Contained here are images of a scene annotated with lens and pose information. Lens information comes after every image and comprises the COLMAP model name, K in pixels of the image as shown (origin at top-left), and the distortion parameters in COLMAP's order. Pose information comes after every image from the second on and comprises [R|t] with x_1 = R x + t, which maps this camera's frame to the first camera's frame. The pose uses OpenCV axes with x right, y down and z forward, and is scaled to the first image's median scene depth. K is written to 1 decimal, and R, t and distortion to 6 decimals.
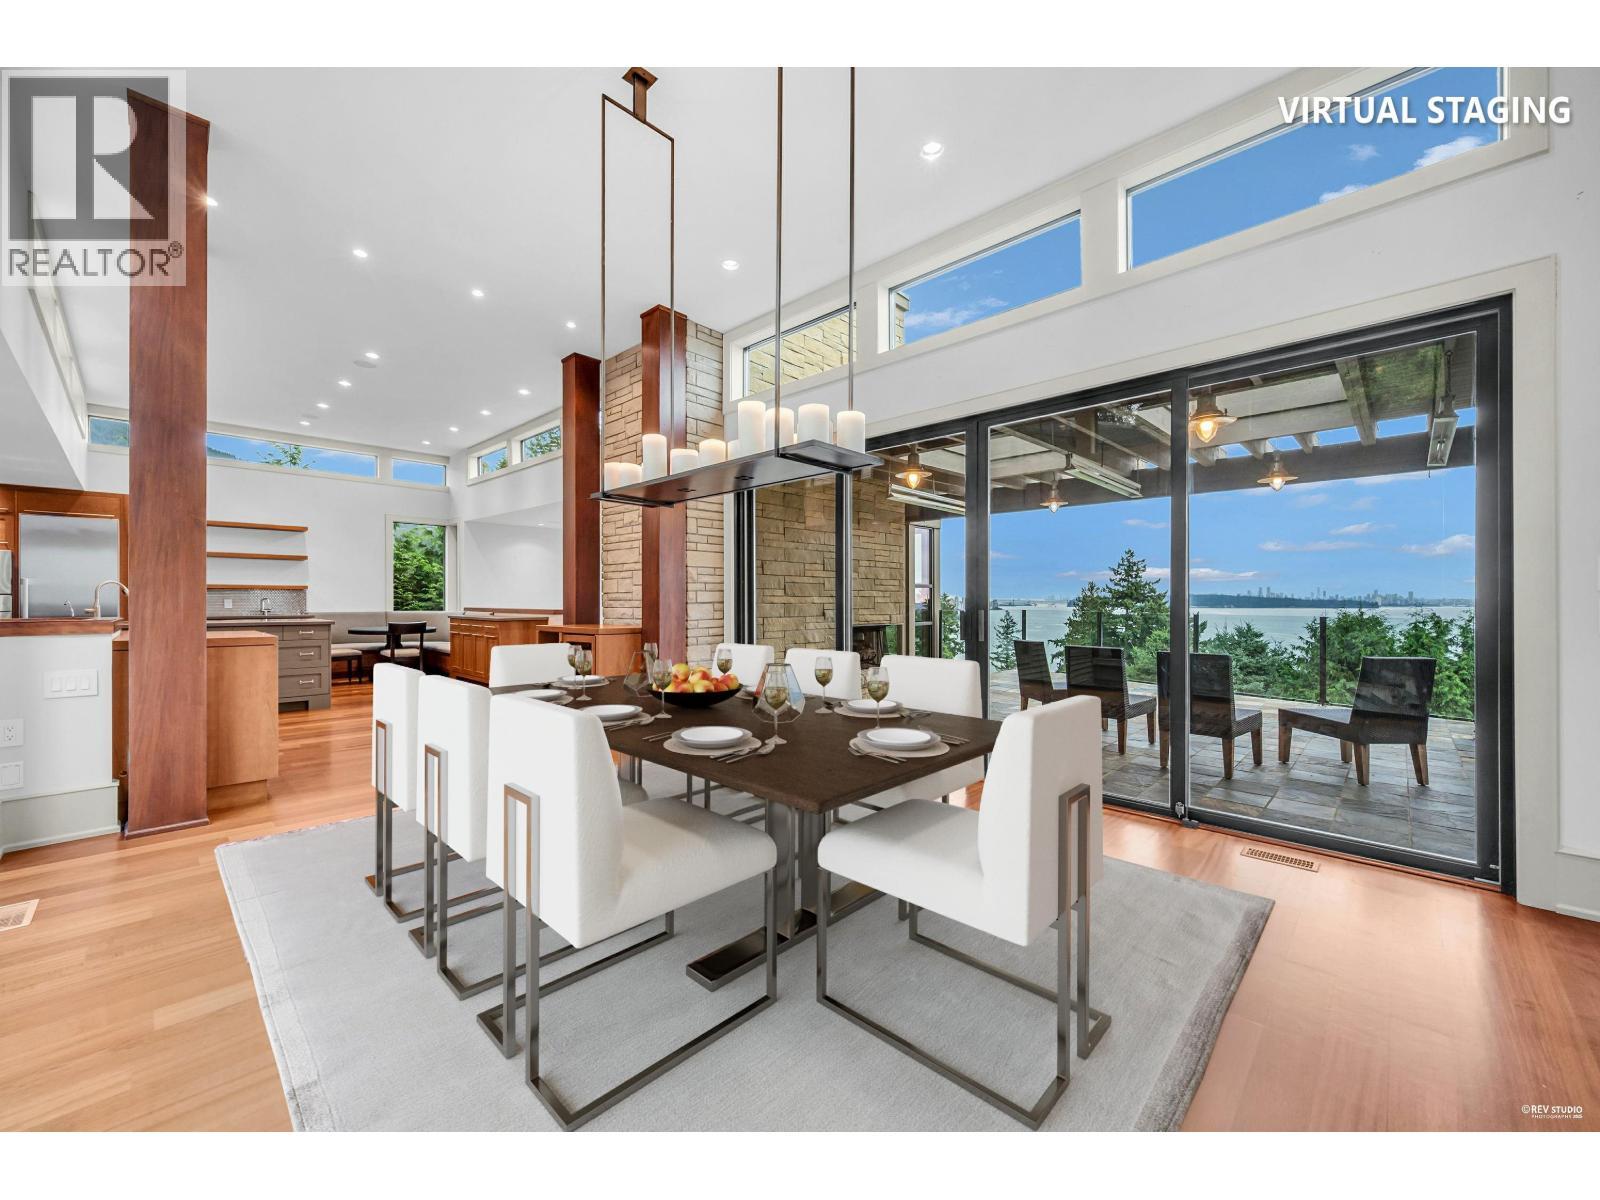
lens RADIAL K [[638.5, 0, 796.6], [0, 638.5, 603.3], [0, 0, 1]] dist [0.000088, -0.000160]
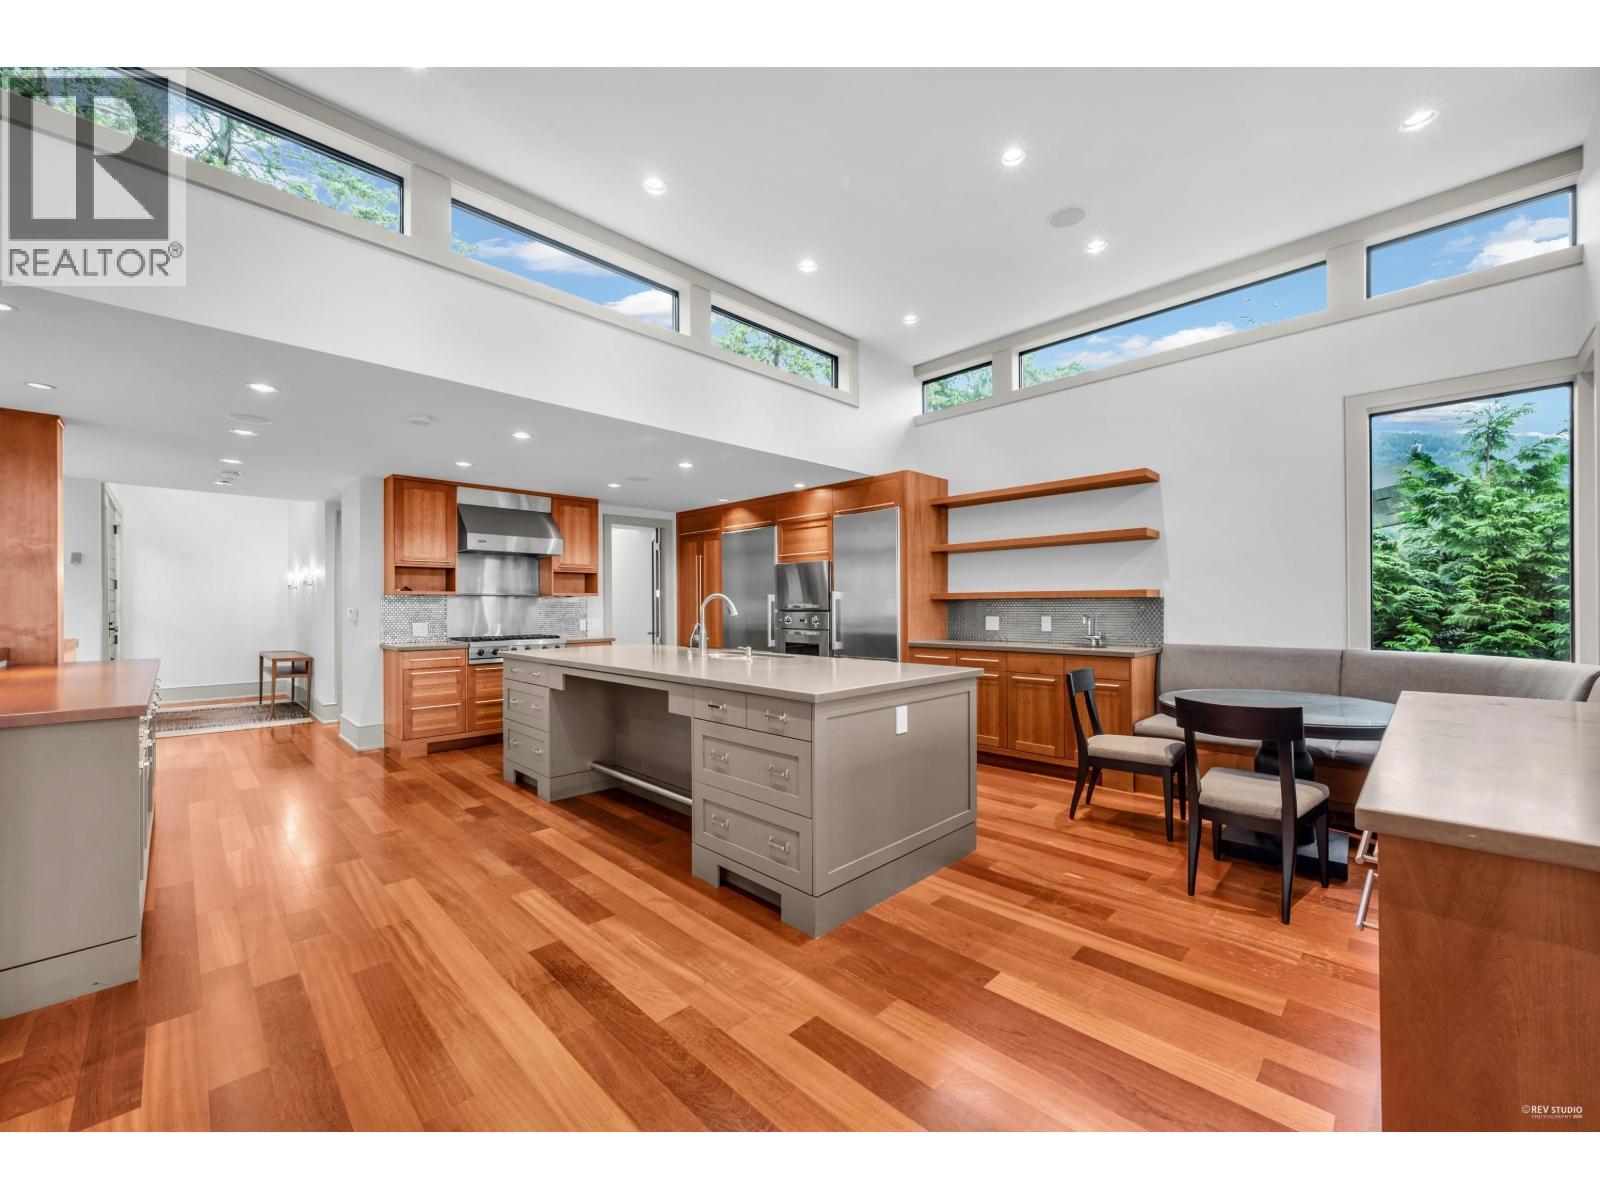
lens RADIAL K [[638.5, 0, 796.6], [0, 638.5, 603.3], [0, 0, 1]] dist [0.000088, -0.000160]
pose [[-0.026918, -0.004951, -0.999625, -0.239292], [0.000420, 0.999988, -0.004965, -0.013356], [0.999638, -0.000554, -0.026915, 0.663459]]
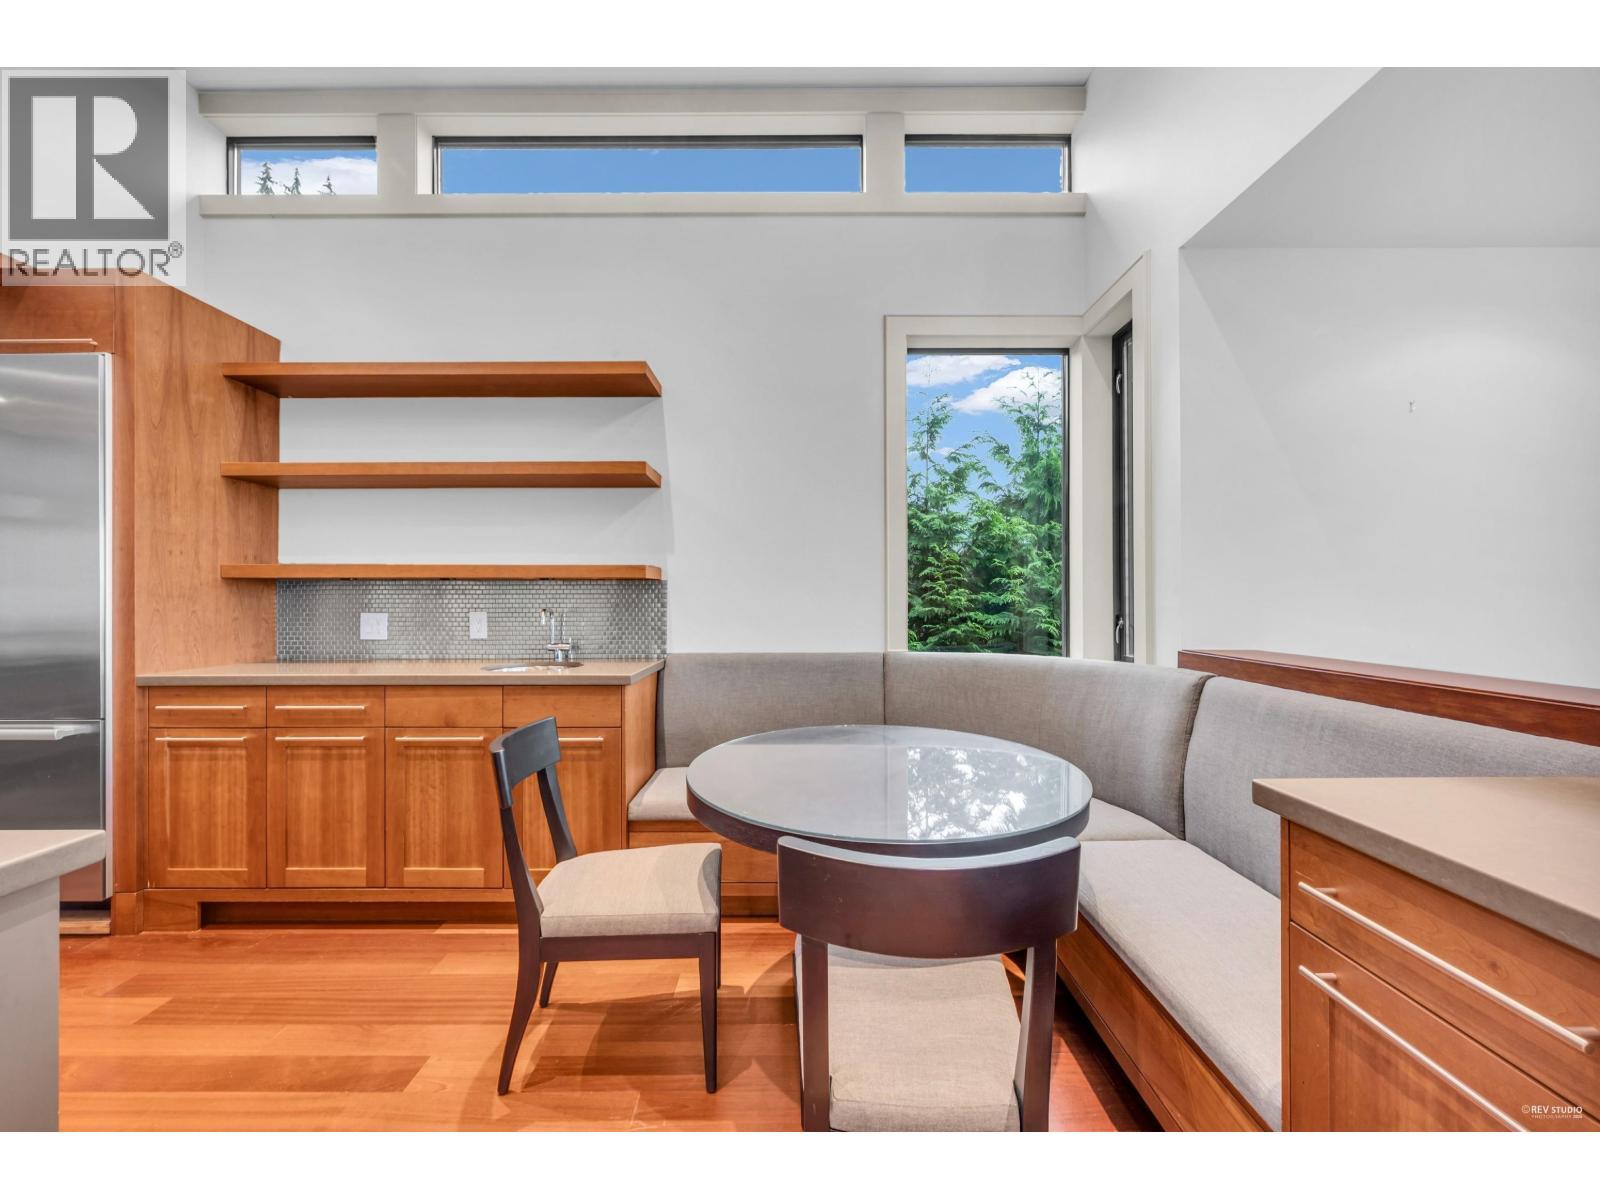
lens RADIAL K [[638.5, 0, 796.6], [0, 638.5, 603.3], [0, 0, 1]] dist [0.000088, -0.000160]
pose [[0.686760, 0.000865, -0.726884, -0.449652], [-0.000955, 1.000000, 0.000288, -0.009564], [0.726883, 0.000496, 0.686761, 0.756570]]
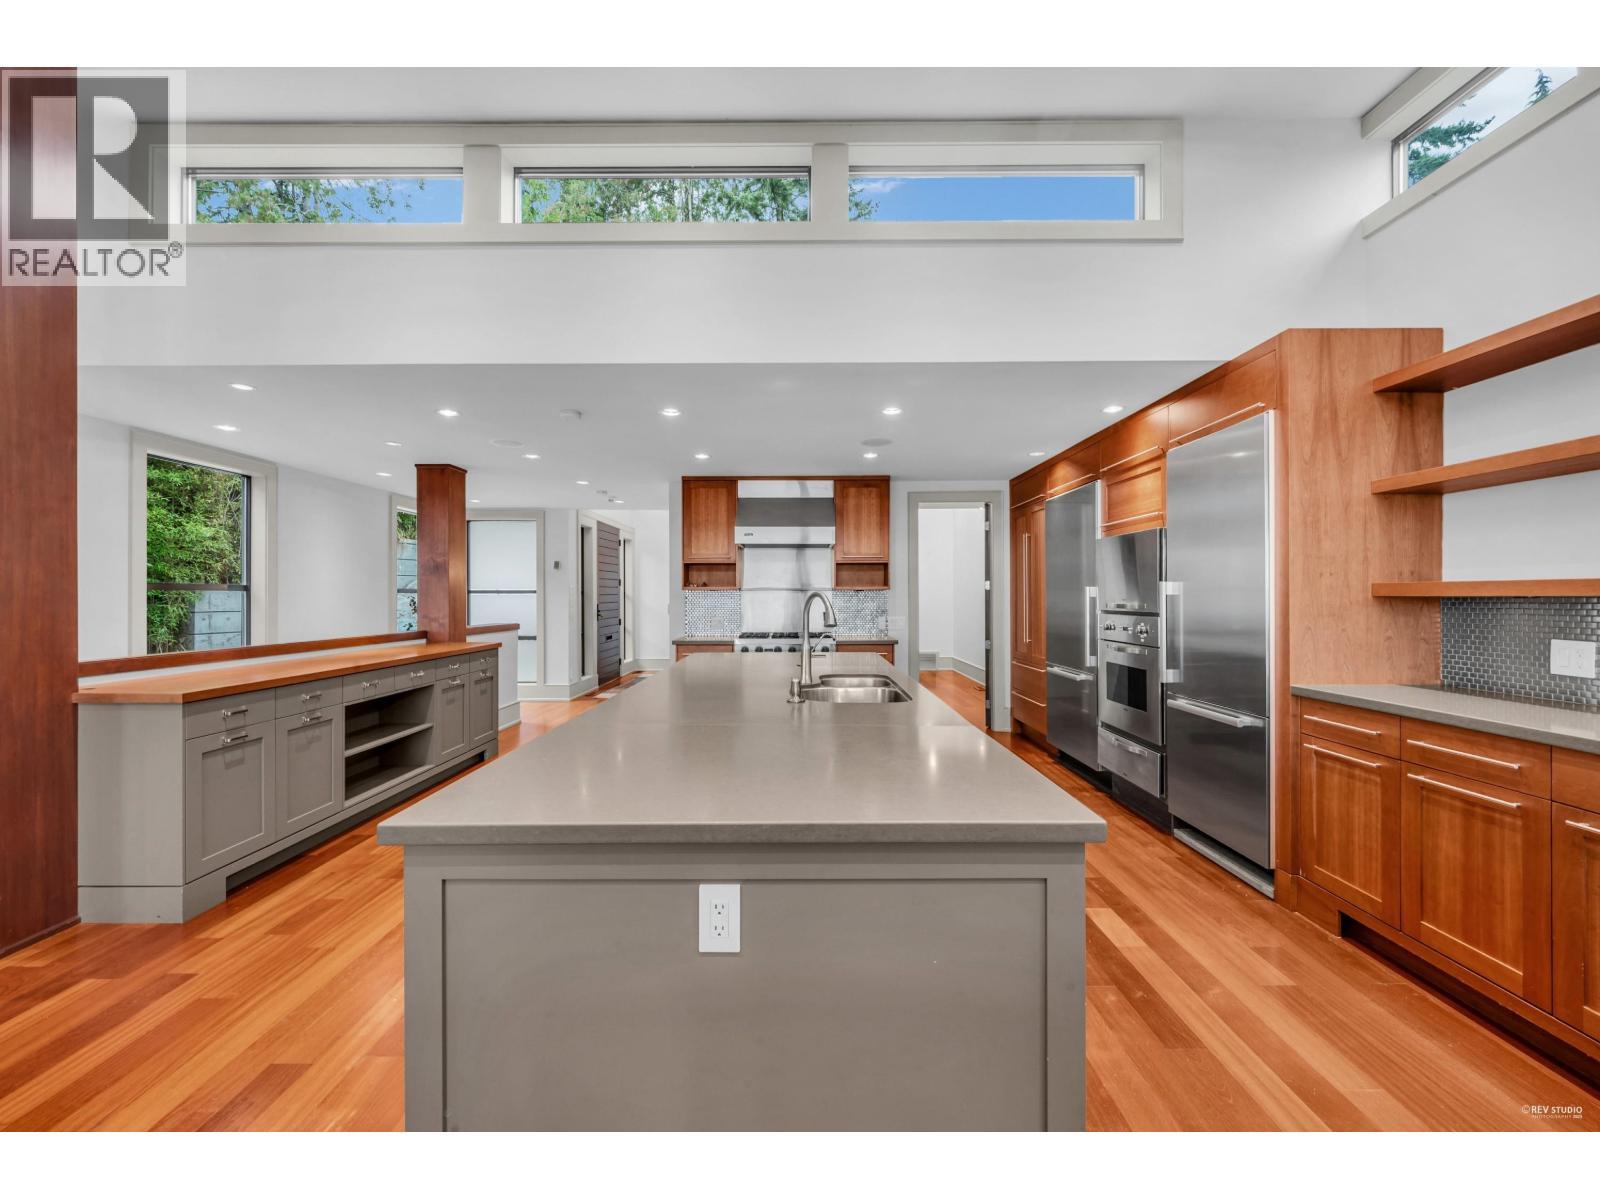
lens RADIAL K [[634.6, 0, 797.0], [0, 634.6, 595.5], [0, 0, 1]] dist [-0.001478, 0.000030]
pose [[-0.727705, 0.001898, -0.685887, -0.453654], [-0.000062, 0.999996, 0.002833, -0.020605], [0.685890, 0.002104, -0.727702, 0.791620]]
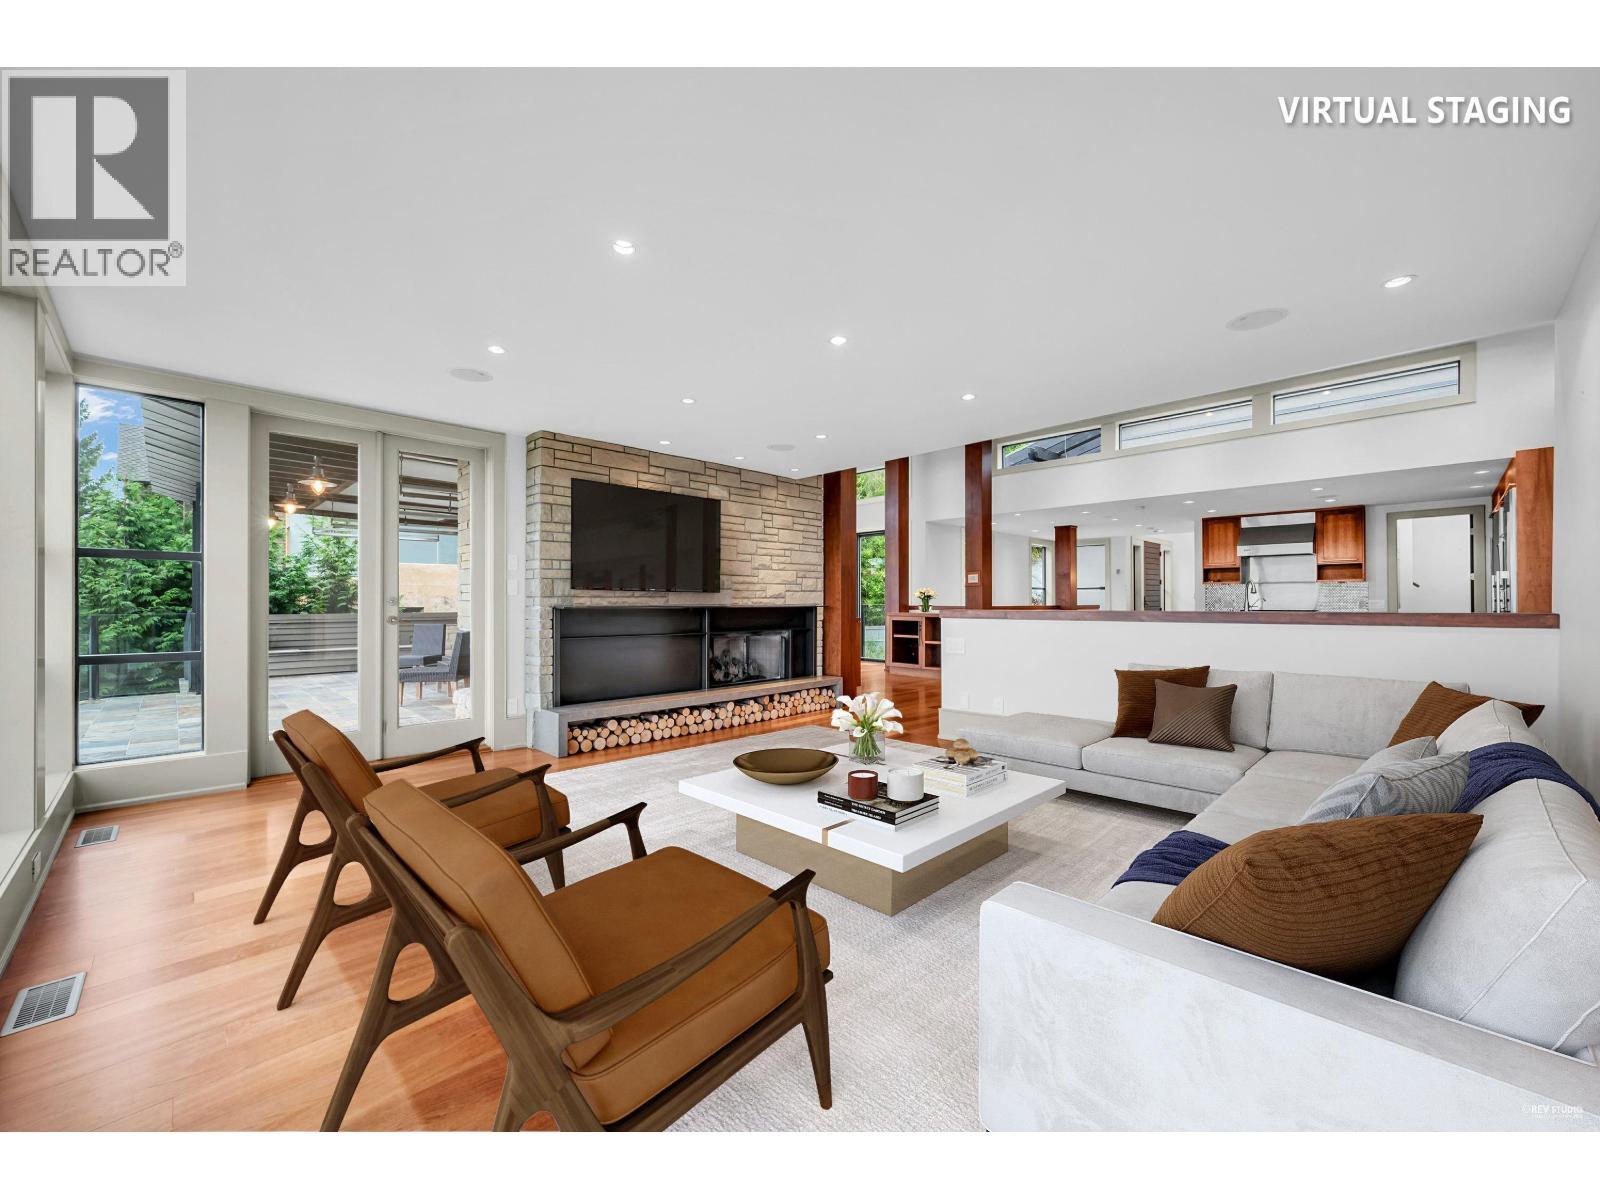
lens RADIAL K [[638.5, 0, 796.6], [0, 638.5, 603.3], [0, 0, 1]] dist [0.000088, -0.000160]
pose [[-0.999561, 0.002975, 0.029487, -0.173646], [0.003145, 0.999979, 0.005718, -0.002169], [-0.029469, 0.005809, -0.999549, 1.306413]]
